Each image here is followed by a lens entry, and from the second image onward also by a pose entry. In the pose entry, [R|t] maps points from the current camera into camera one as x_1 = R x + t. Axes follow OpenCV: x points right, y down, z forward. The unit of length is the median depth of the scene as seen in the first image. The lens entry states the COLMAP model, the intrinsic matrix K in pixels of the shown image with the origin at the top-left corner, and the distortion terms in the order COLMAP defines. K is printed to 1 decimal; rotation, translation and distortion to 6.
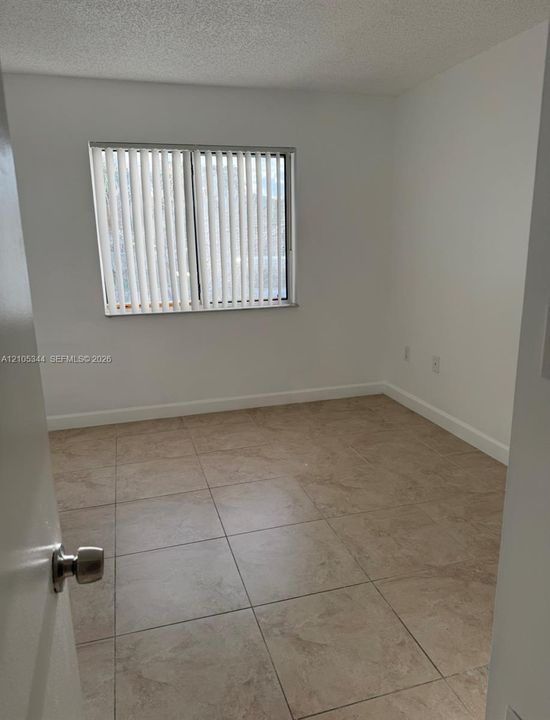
lens RADIAL K [[528.4, 0, 272.2], [0, 528.4, 356.2], [0, 0, 1]] dist [0.076856, 0.001769]
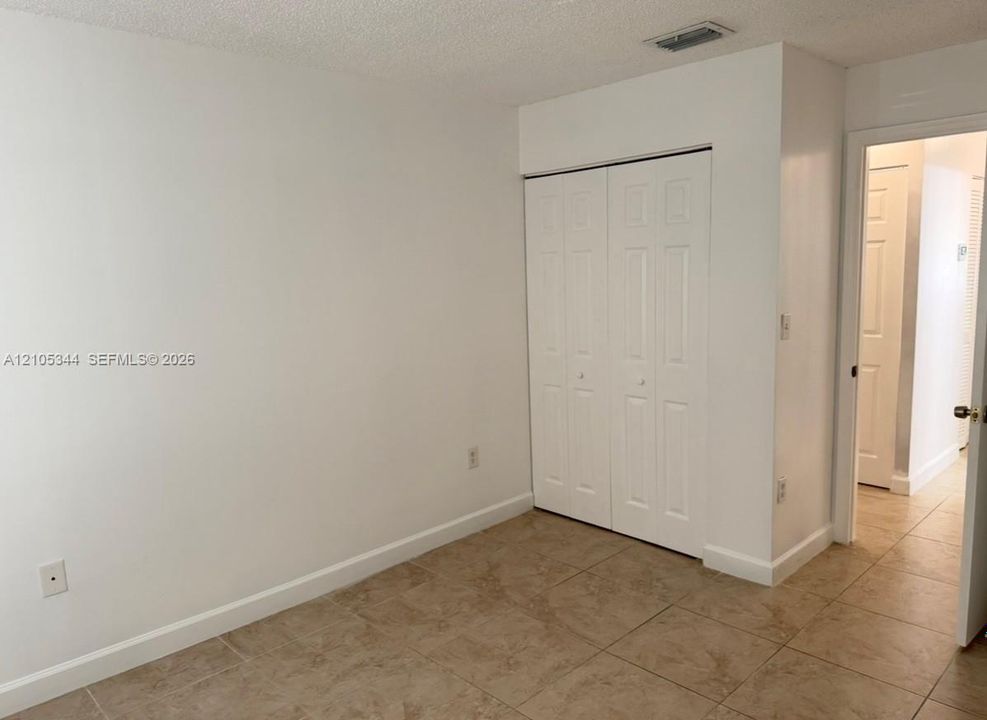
lens RADIAL K [[704.7, 0, 492.5], [0, 704.7, 359.3], [0, 0, 1]] dist [-0.000982, 0.001957]
pose [[-0.451955, -0.096373, 0.886819, -0.758433], [0.244956, 0.942522, 0.227265, -0.393501], [-0.857749, 0.319945, -0.402370, 1.424466]]
